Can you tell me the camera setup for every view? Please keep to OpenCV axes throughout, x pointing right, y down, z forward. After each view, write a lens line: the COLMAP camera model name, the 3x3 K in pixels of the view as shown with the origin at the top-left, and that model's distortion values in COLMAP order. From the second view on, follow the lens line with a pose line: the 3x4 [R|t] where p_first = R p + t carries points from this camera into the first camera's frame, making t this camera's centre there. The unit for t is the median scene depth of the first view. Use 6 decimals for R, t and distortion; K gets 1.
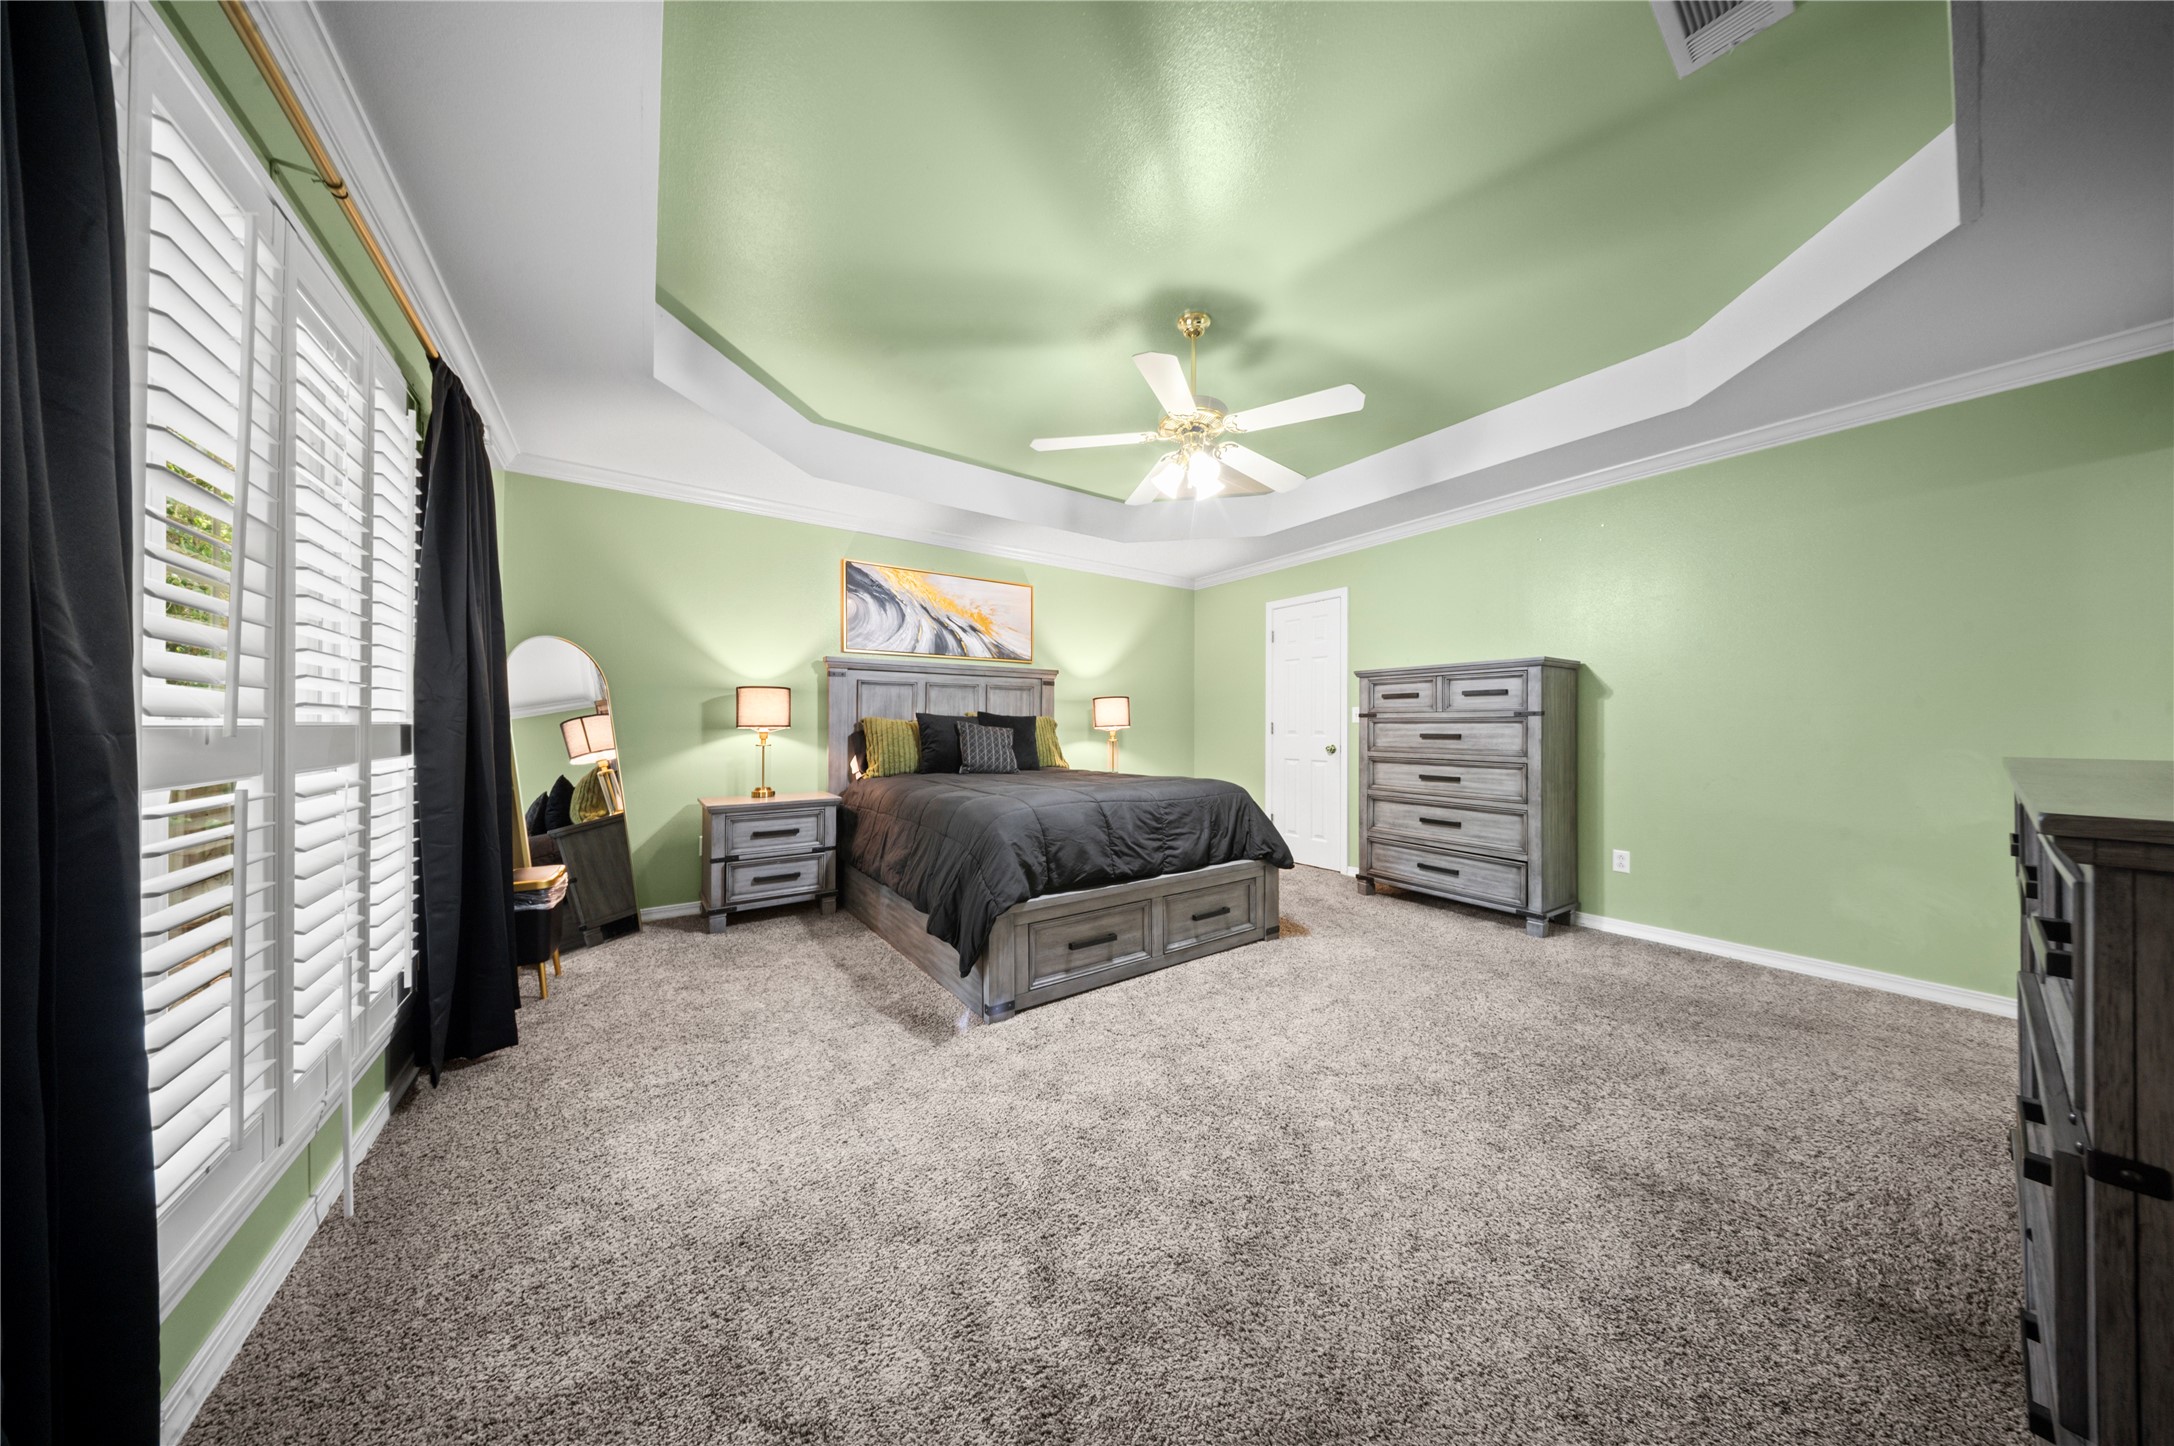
lens RADIAL K [[631.0, 0, 1091.8], [0, 631.0, 723.3], [0, 0, 1]] dist [0.000229, -0.000041]
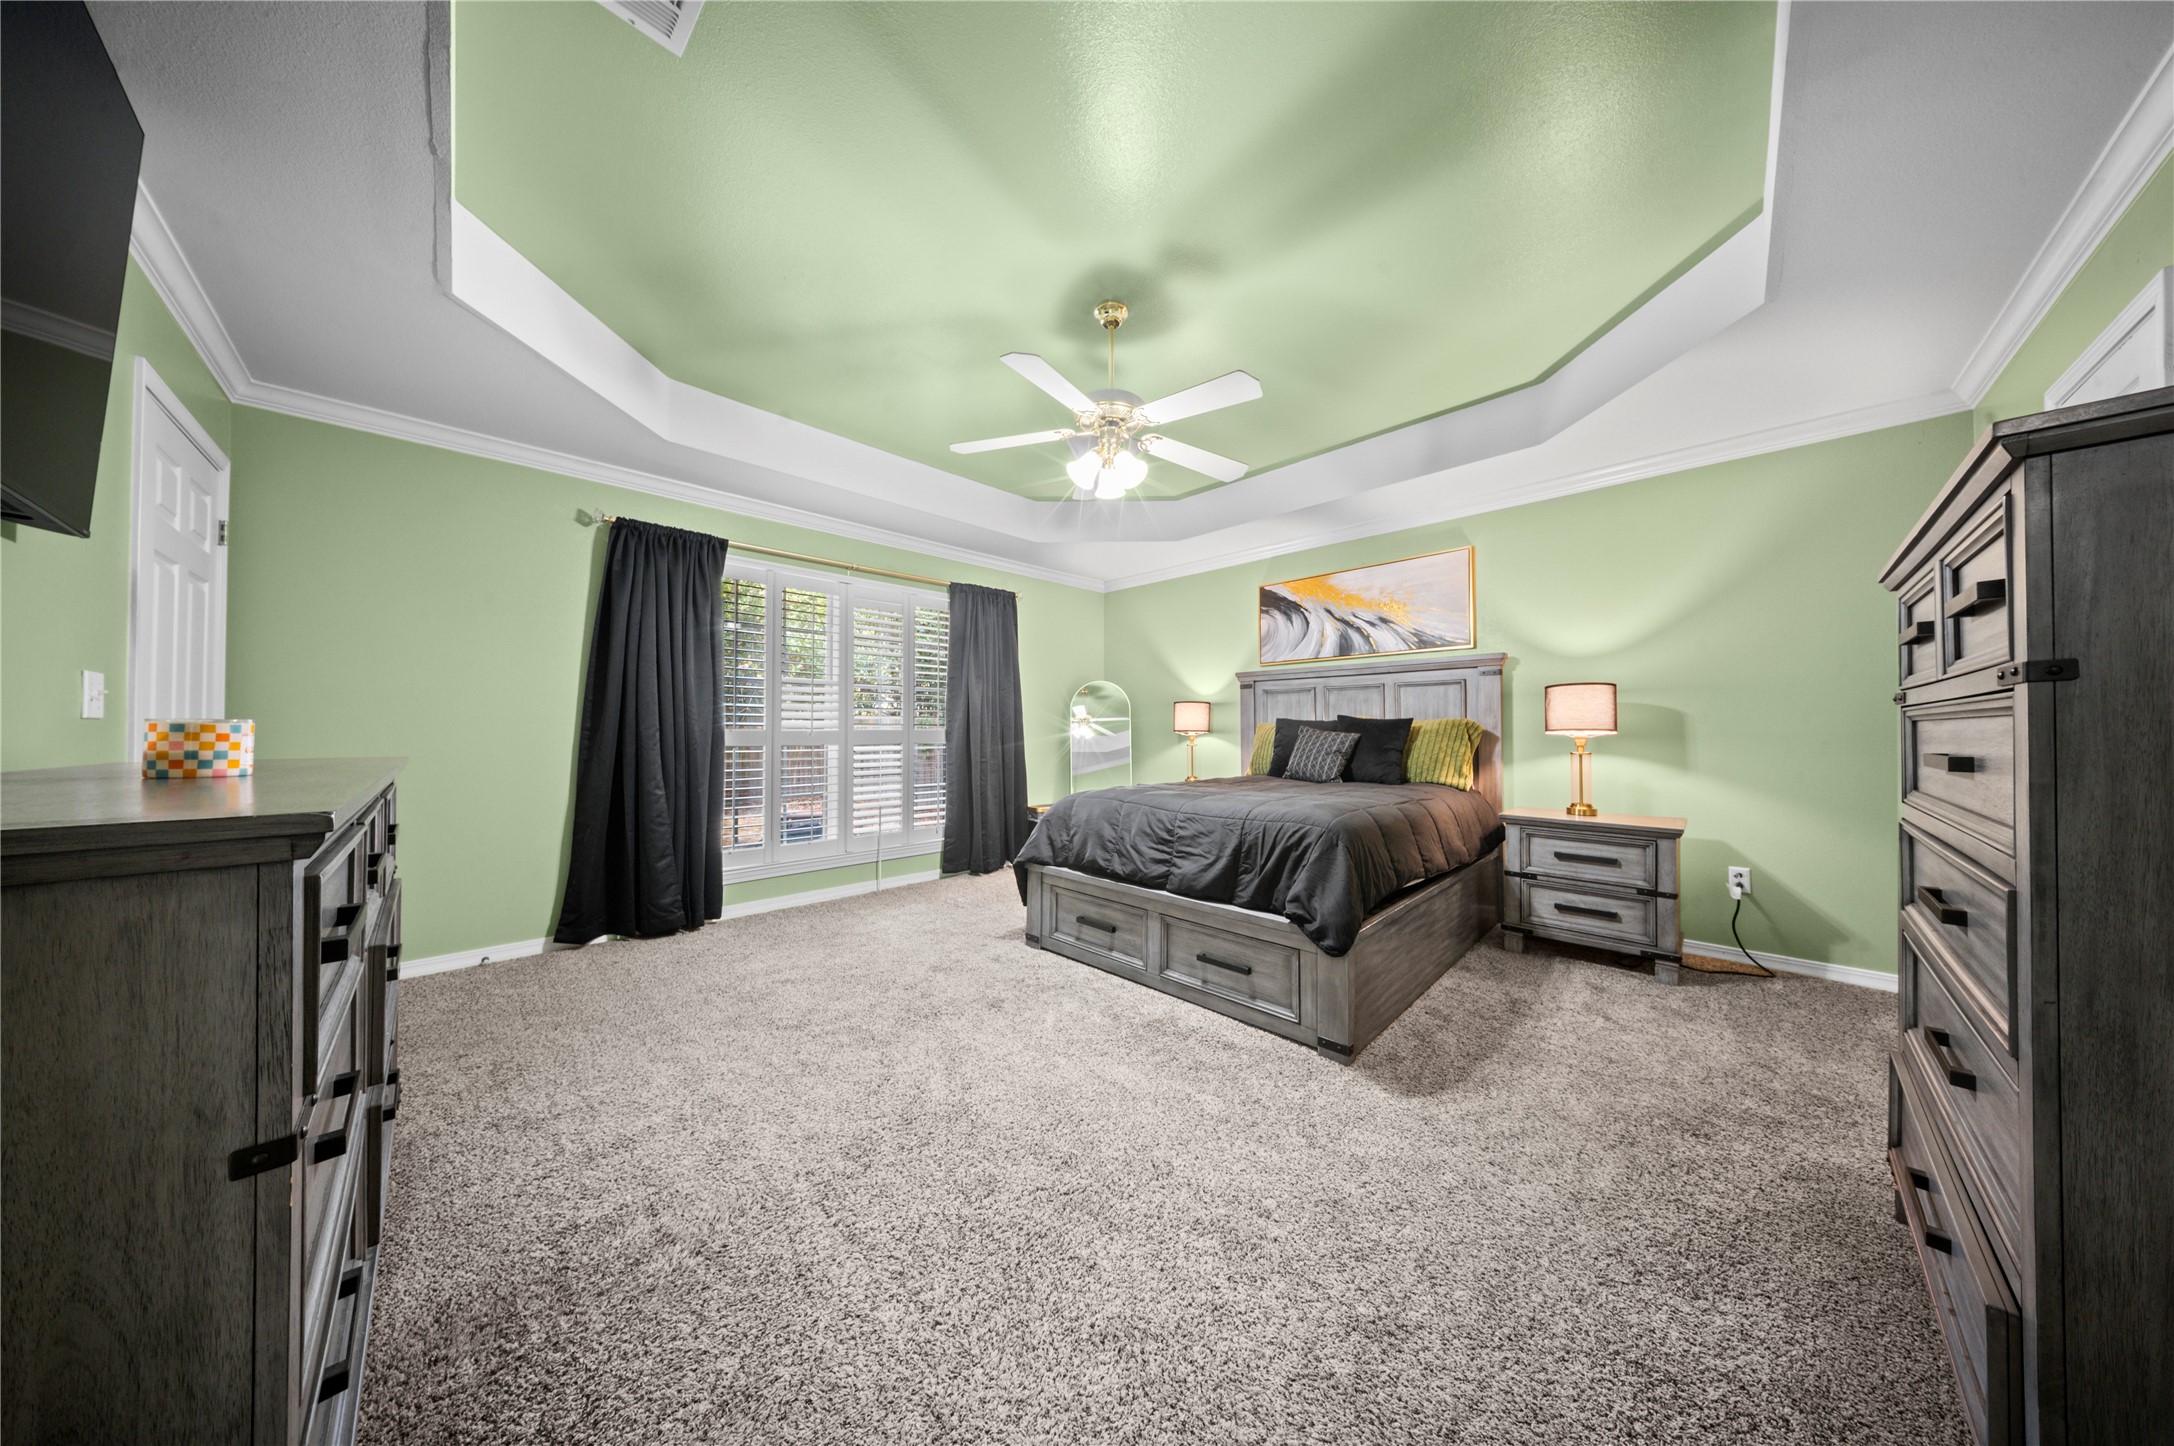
lens RADIAL K [[655.0, 0, 1091.7], [0, 655.0, 722.9], [0, 0, 1]] dist [0.048563, 0.000000]
pose [[0.159695, -0.013800, -0.987070, 0.958132], [0.004489, 0.999902, -0.013254, 0.004096], [0.987156, -0.002314, 0.159741, 0.669338]]
